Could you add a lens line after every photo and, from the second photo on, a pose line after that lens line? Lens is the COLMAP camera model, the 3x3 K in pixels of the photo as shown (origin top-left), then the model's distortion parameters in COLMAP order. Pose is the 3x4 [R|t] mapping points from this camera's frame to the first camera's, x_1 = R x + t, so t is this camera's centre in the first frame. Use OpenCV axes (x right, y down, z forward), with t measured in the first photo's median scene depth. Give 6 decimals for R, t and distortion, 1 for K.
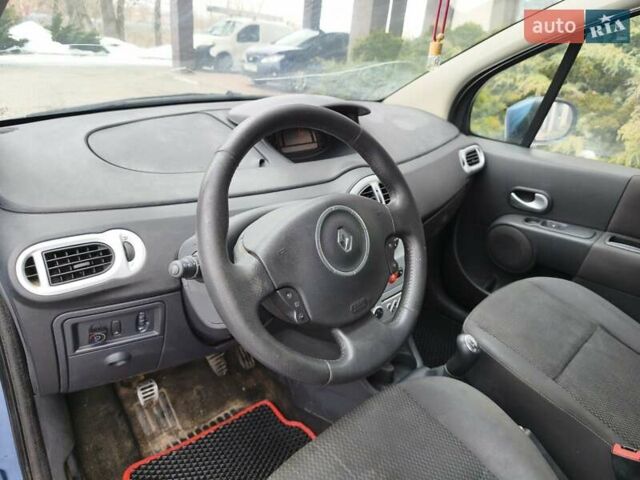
lens RADIAL K [[418.9, 0, 320.0], [0, 418.9, 240.0], [0, 0, 1]] dist [0.089995, -0.082224]
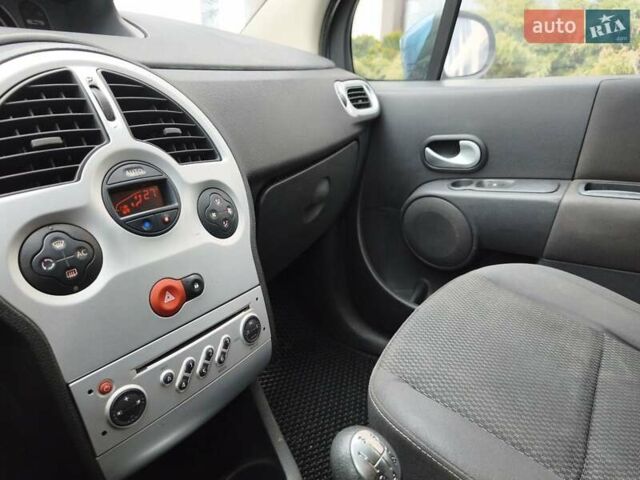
lens RADIAL K [[418.9, 0, 320.0], [0, 418.9, 240.0], [0, 0, 1]] dist [0.089995, -0.082224]
pose [[0.979513, -0.134354, 0.150013, 0.181903], [0.147297, 0.985953, -0.078747, 0.058733], [-0.137326, 0.099230, 0.985543, 0.412314]]
